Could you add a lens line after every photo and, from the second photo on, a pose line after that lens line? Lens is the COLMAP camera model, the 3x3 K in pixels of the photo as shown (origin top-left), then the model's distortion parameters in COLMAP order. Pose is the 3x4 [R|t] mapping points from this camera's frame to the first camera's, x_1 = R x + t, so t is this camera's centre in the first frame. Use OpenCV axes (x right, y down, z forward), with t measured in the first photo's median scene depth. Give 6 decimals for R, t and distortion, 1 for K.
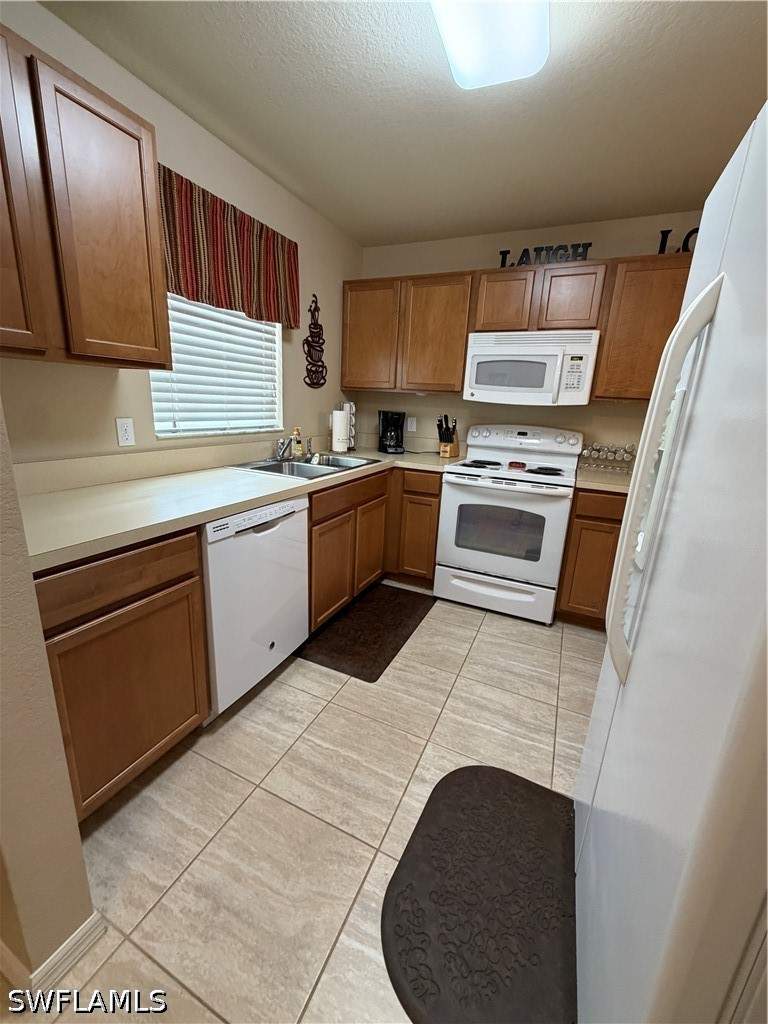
lens RADIAL K [[408.2, 0, 383.8], [0, 408.2, 509.0], [0, 0, 1]] dist [0.001458, 0.000141]
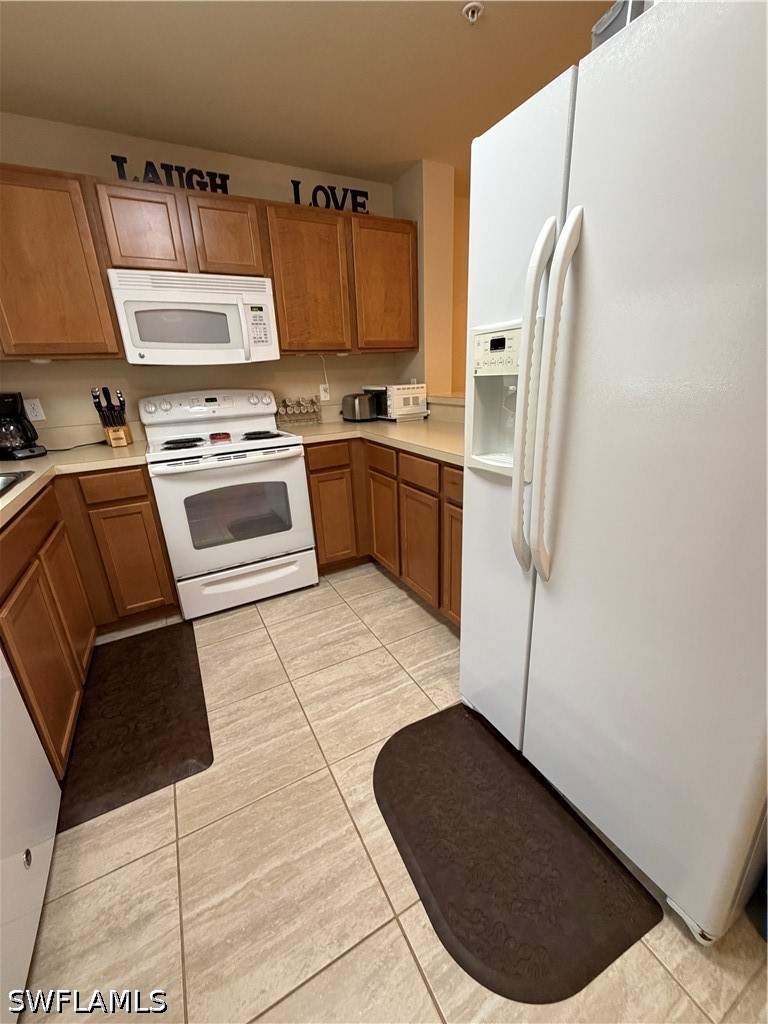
lens RADIAL K [[408.2, 0, 383.8], [0, 408.2, 509.0], [0, 0, 1]] dist [0.001458, 0.000141]
pose [[0.596763, -0.326463, 0.733004, -0.177144], [0.273025, 0.941601, 0.197089, -0.044110], [-0.754540, 0.082513, 0.651046, 0.211828]]
